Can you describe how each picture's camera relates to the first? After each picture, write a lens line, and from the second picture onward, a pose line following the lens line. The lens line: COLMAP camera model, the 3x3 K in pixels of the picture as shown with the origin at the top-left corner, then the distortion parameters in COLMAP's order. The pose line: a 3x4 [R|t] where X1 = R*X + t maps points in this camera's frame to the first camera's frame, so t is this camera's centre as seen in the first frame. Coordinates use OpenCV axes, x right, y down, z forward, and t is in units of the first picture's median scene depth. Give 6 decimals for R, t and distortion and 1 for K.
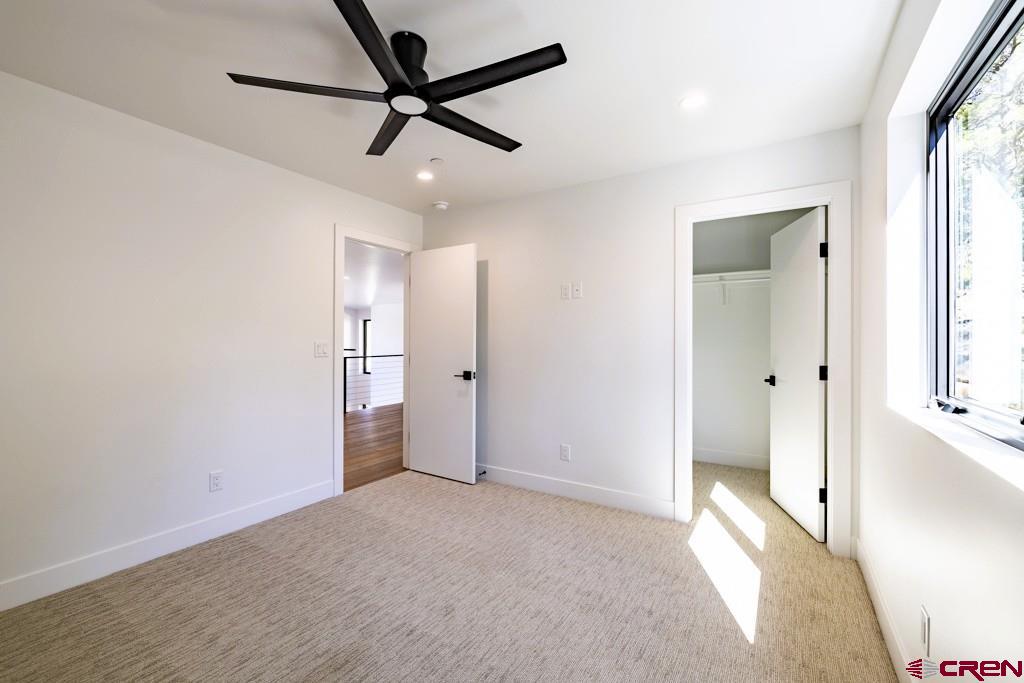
lens RADIAL K [[398.4, 0, 570.3], [0, 398.4, 337.7], [0, 0, 1]] dist [0.001238, 0.000049]
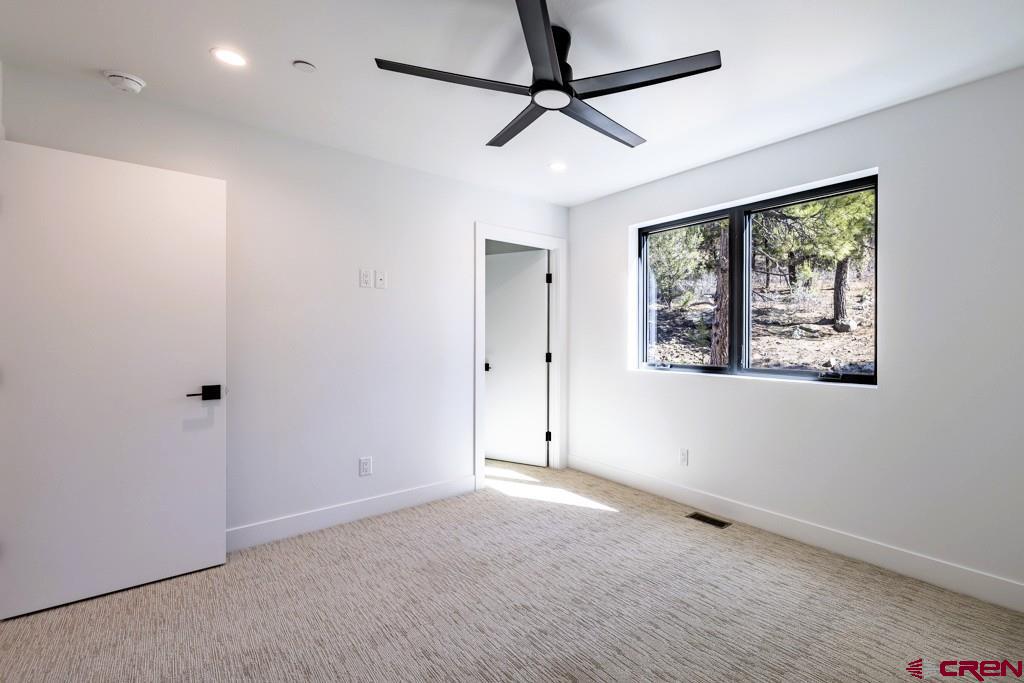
lens RADIAL K [[428.1, 0, 507.1], [0, 428.1, 341.4], [0, 0, 1]] dist [0.000880, 0.000035]
pose [[0.422187, -0.005154, 0.906494, -0.932533], [-0.004842, 0.999957, 0.007941, 0.012828], [-0.906496, -0.007742, 0.422144, 0.435839]]
